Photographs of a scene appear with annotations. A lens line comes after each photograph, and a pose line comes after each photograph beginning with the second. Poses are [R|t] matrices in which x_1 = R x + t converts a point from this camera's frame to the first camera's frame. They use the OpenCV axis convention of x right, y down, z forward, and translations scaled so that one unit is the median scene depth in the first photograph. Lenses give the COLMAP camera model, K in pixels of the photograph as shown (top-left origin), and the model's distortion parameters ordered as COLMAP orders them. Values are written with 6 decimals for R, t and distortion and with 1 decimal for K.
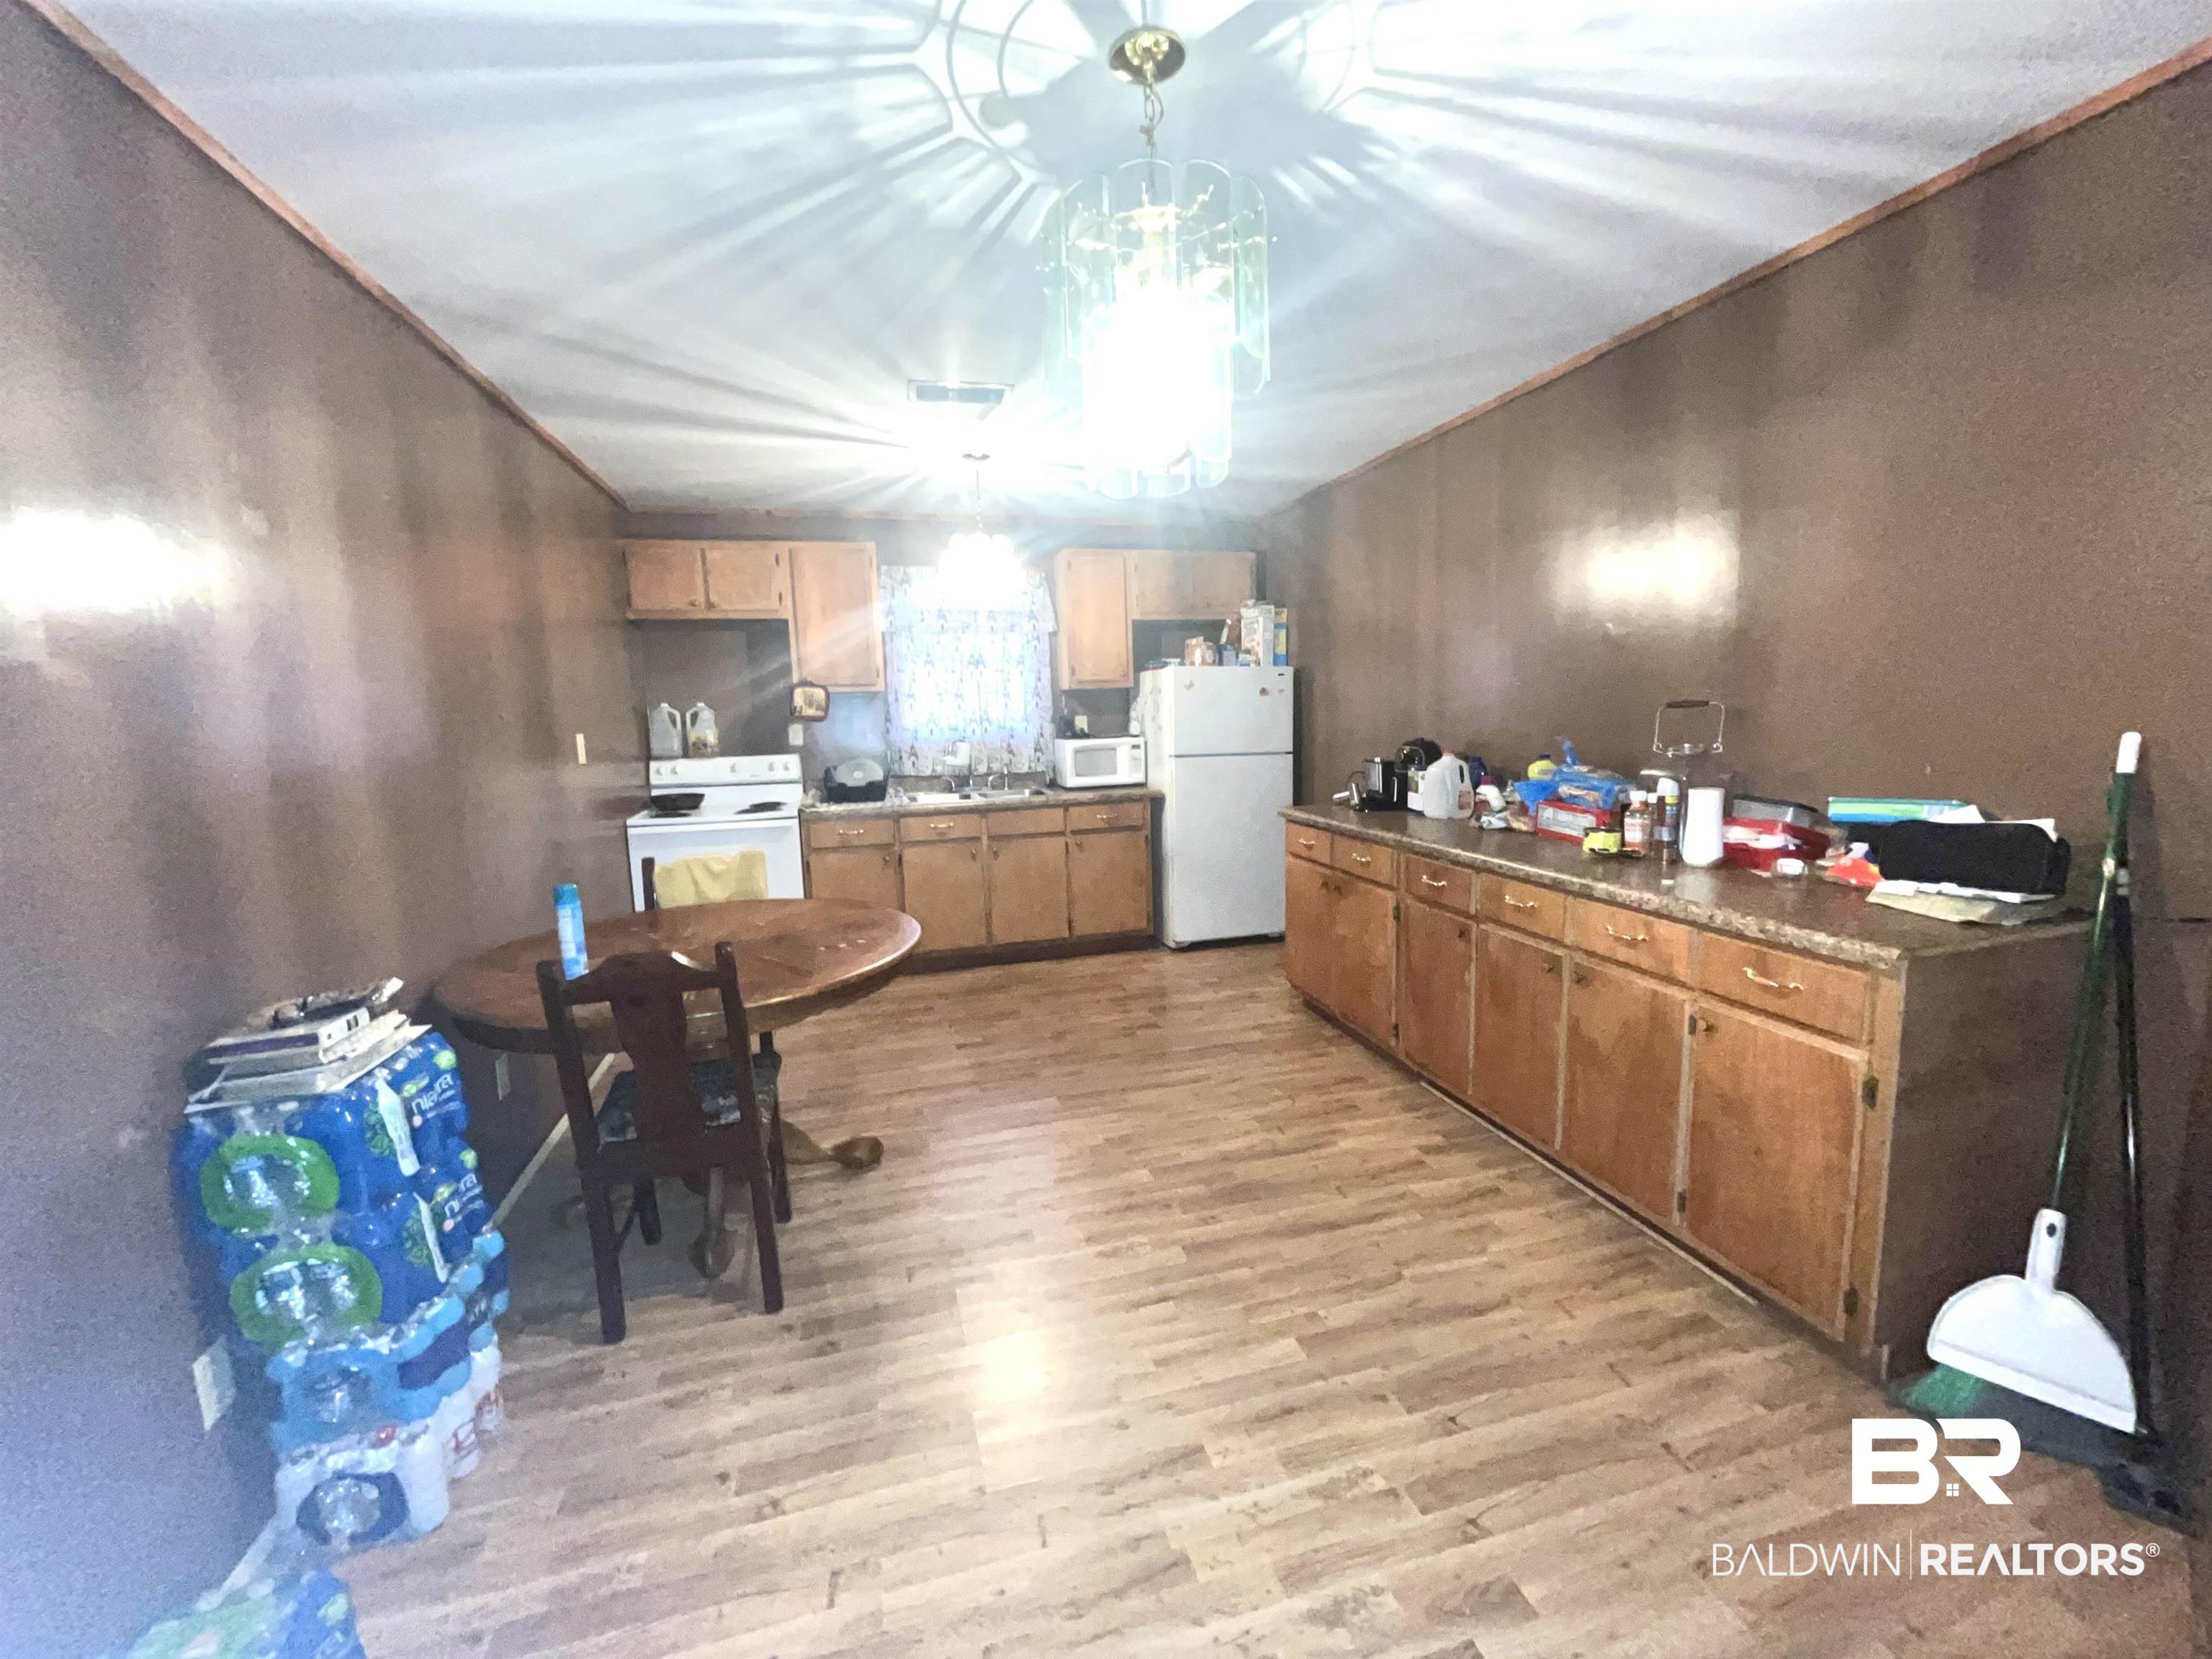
lens RADIAL K [[897.1, 0, 1106.0], [0, 897.1, 829.5], [0, 0, 1]] dist [-0.007674, -0.000102]
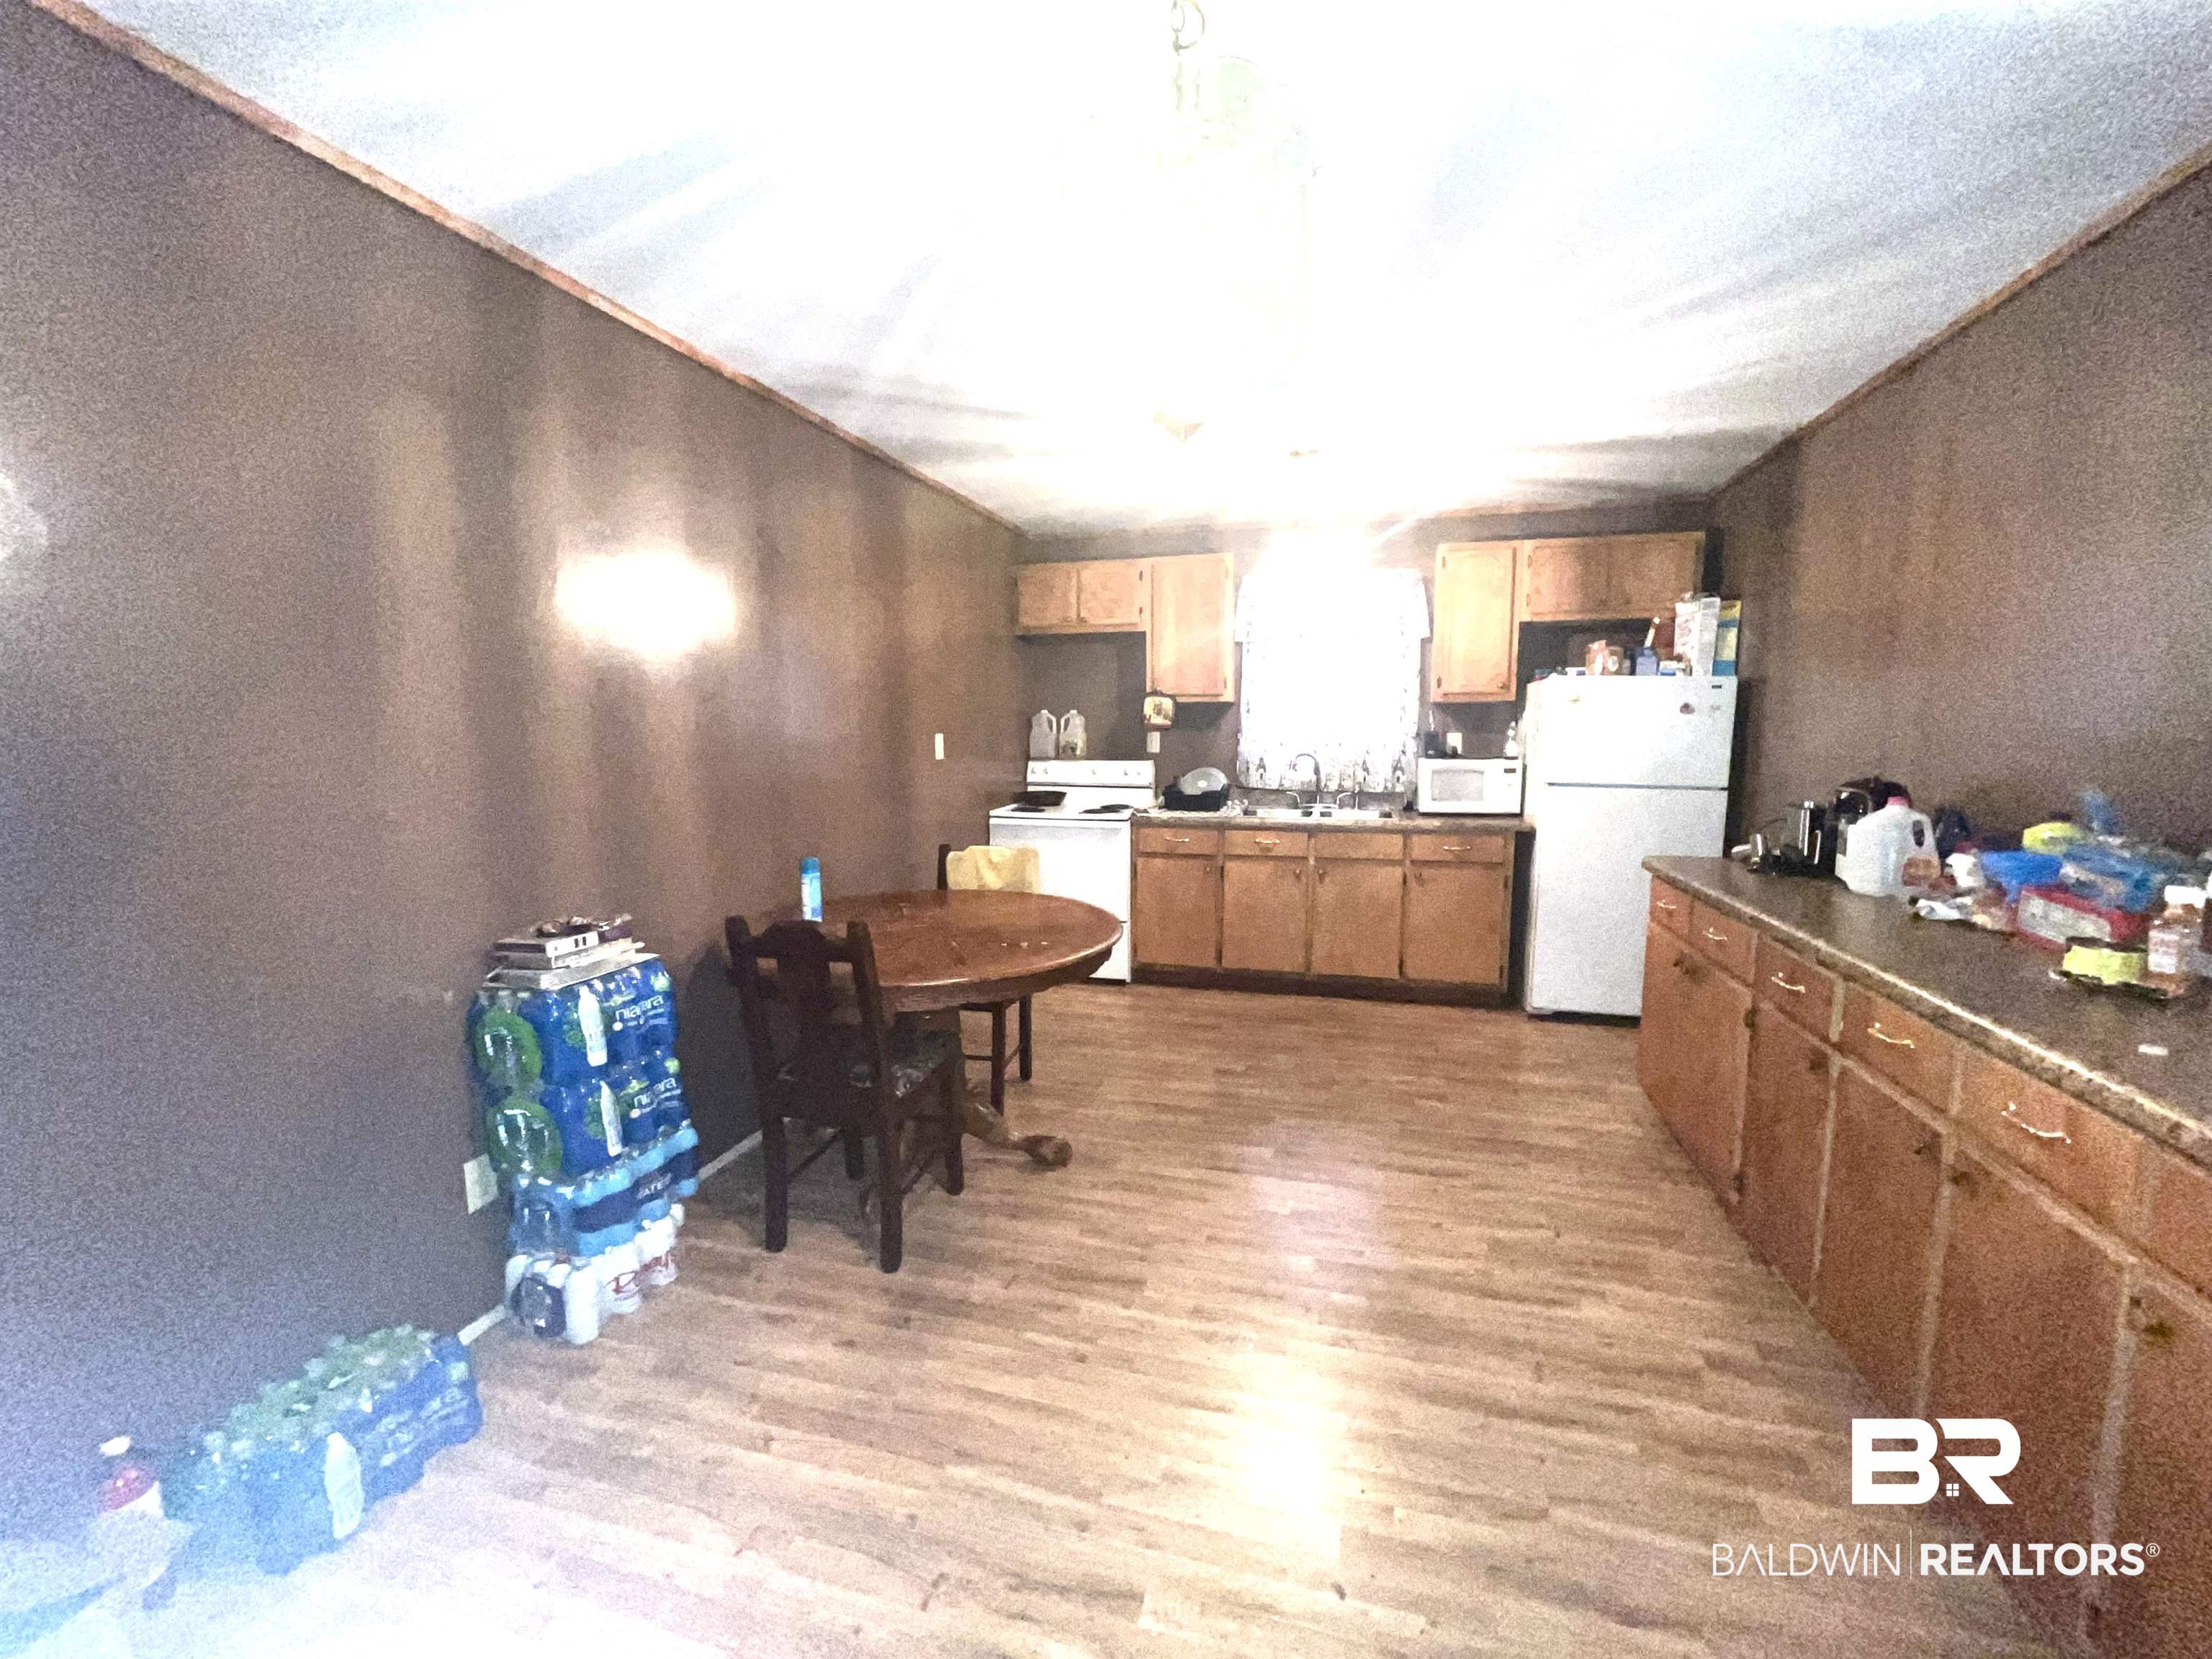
lens RADIAL K [[897.1, 0, 1106.0], [0, 897.1, 829.5], [0, 0, 1]] dist [-0.007674, -0.000102]
pose [[0.855433, 0.085164, -0.510864, 0.186634], [-0.092587, 0.995644, 0.010944, -0.013628], [0.509571, 0.037937, 0.859592, 0.098243]]
